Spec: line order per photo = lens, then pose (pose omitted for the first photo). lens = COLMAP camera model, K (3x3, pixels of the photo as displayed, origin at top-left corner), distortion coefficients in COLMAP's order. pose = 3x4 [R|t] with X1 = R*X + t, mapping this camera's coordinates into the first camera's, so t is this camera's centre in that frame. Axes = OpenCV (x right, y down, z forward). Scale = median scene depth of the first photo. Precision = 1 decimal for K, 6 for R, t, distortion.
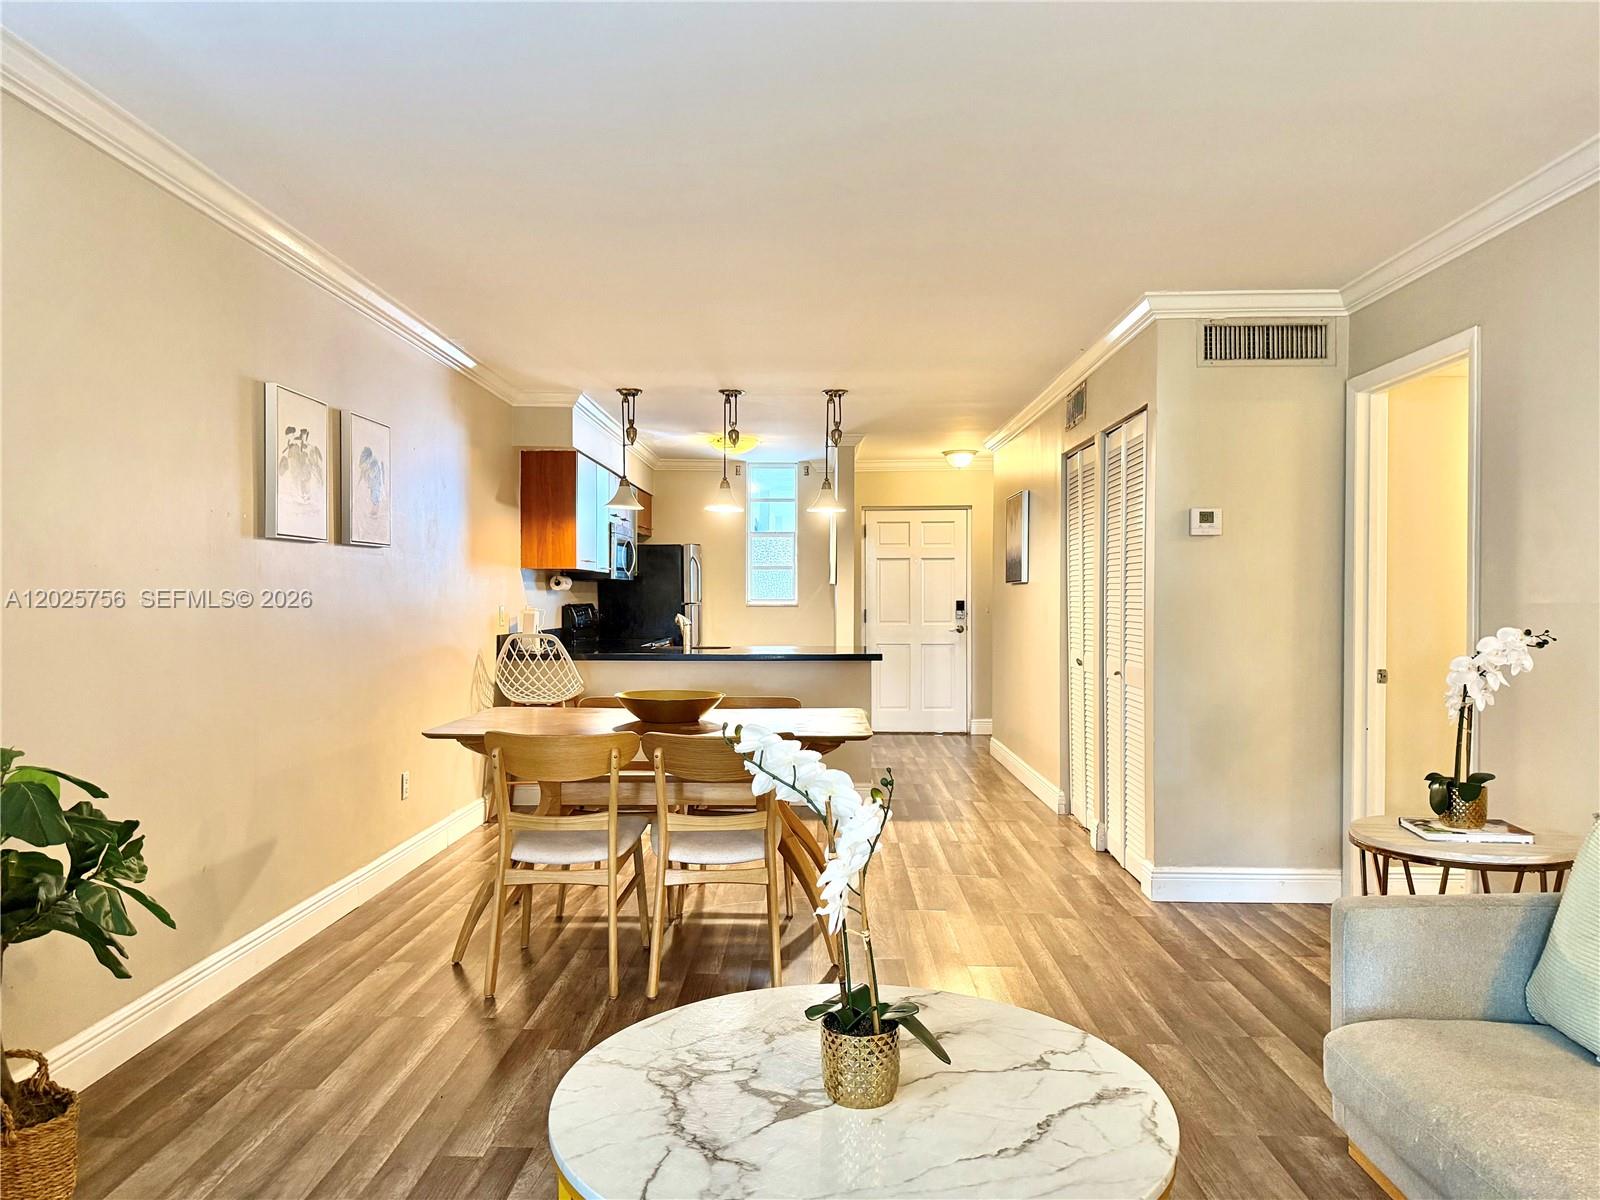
lens RADIAL K [[1128.8, 0, 794.3], [0, 1128.8, 608.1], [0, 0, 1]] dist [0.060409, -0.082279]
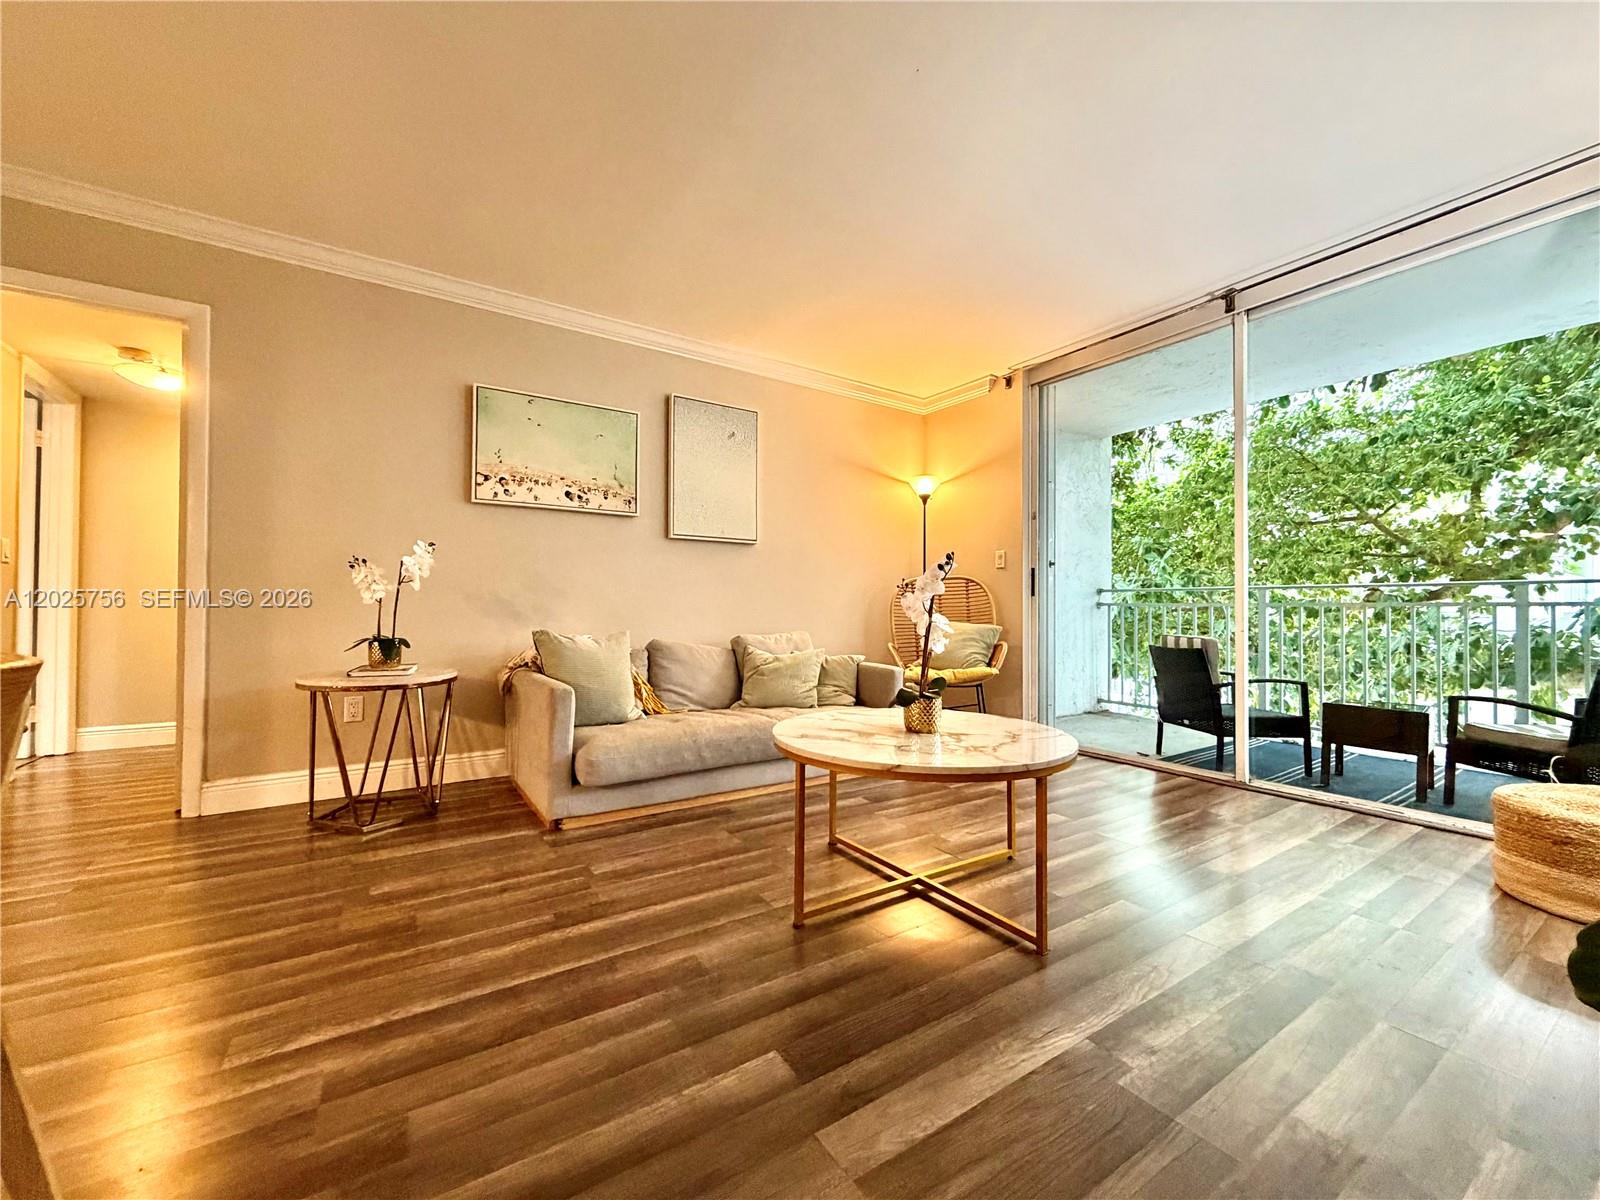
lens RADIAL K [[638.6, 0, 798.7], [0, 638.6, 599.5], [0, 0, 1]] dist [-0.001952, 0.000582]
pose [[-0.564537, 0.007970, 0.825369, -0.412346], [-0.001097, 0.999945, -0.010406, 0.101951], [-0.825407, -0.006780, -0.564497, 0.971196]]
